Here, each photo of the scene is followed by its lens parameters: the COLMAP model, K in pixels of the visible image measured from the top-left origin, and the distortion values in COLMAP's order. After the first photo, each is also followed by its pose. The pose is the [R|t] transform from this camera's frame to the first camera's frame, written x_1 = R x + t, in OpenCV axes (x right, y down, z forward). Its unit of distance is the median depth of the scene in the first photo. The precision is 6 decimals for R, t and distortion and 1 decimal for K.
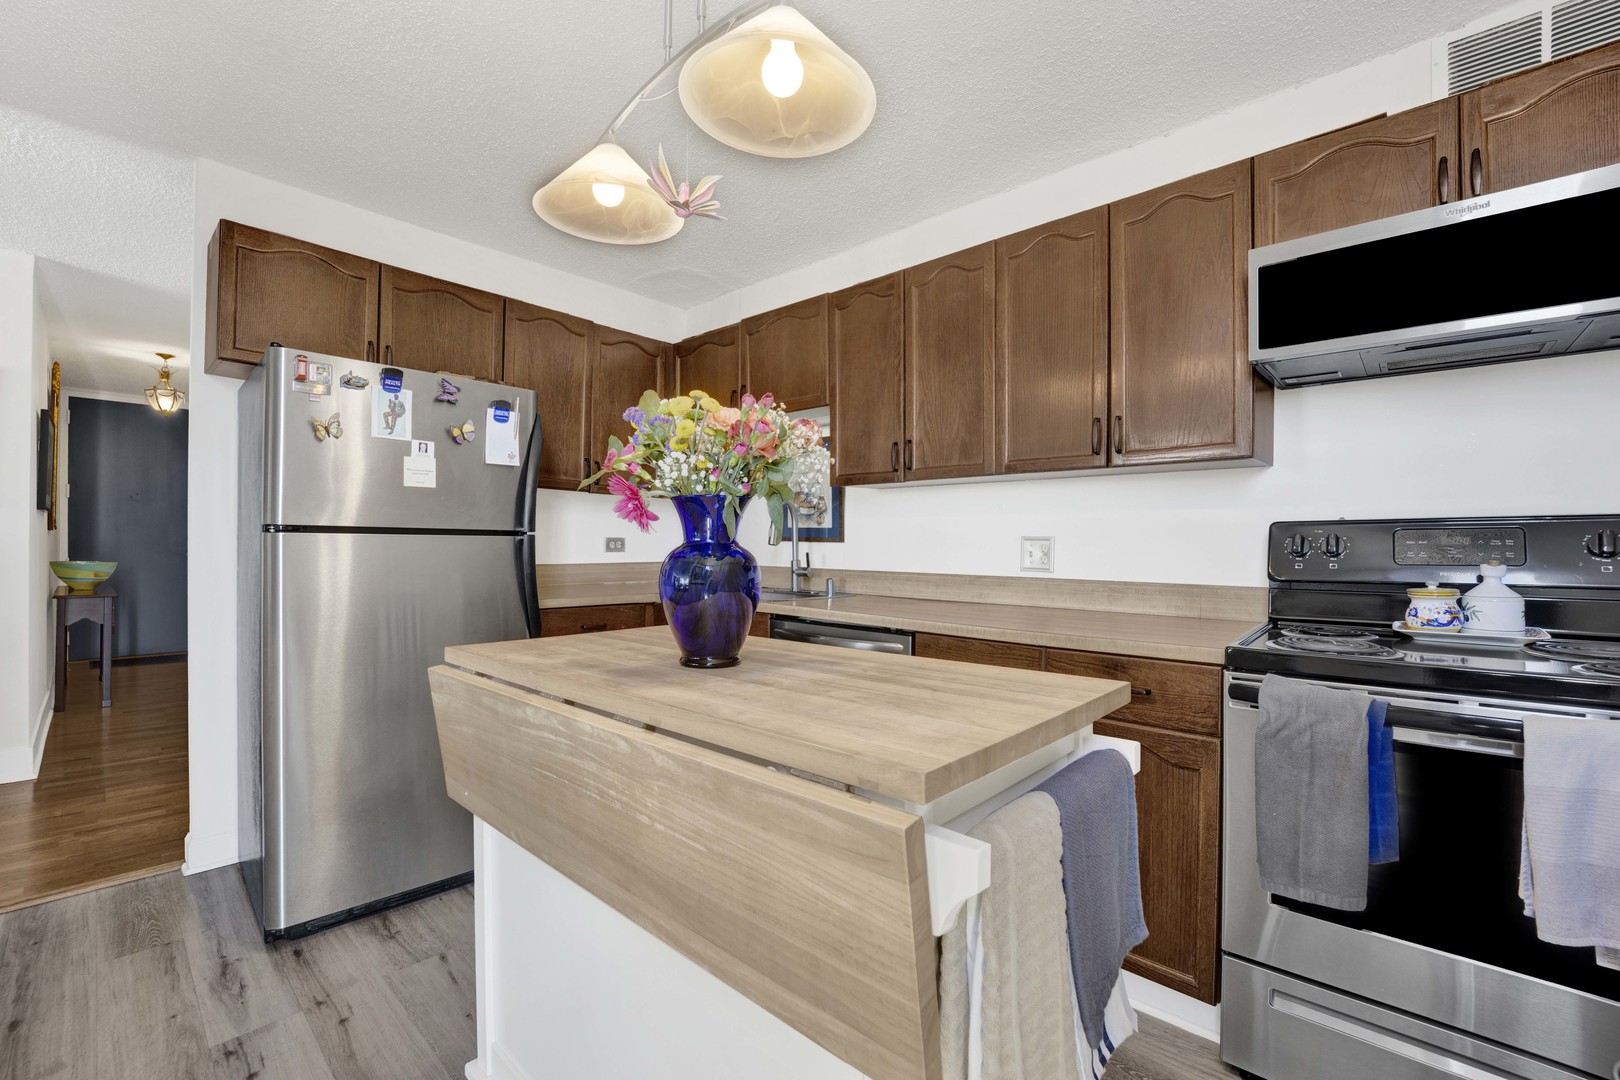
lens RADIAL K [[675.6, 0, 807.5], [0, 675.6, 545.5], [0, 0, 1]] dist [0.001344, -0.012256]
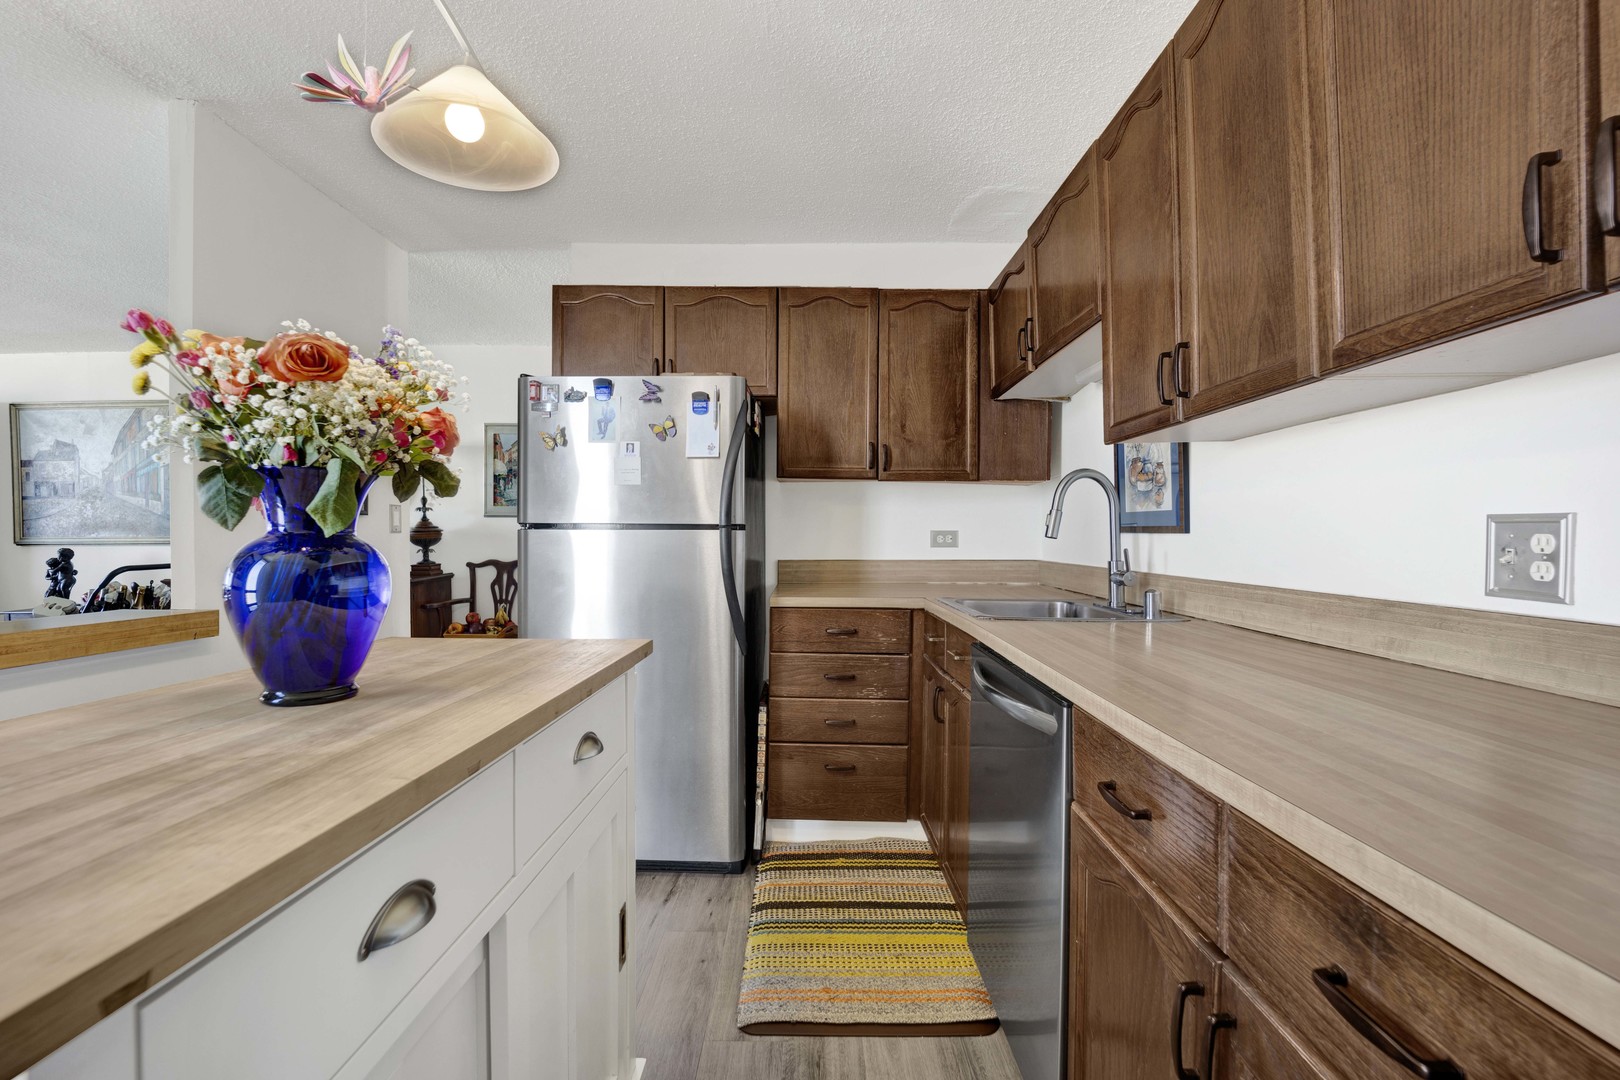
lens RADIAL K [[675.6, 0, 807.5], [0, 675.6, 545.5], [0, 0, 1]] dist [0.001344, -0.012256]
pose [[0.677362, 0.003444, -0.735641, 0.335102], [0.001507, 0.999980, 0.006069, 0.002728], [0.735648, -0.005219, 0.677344, 0.399327]]
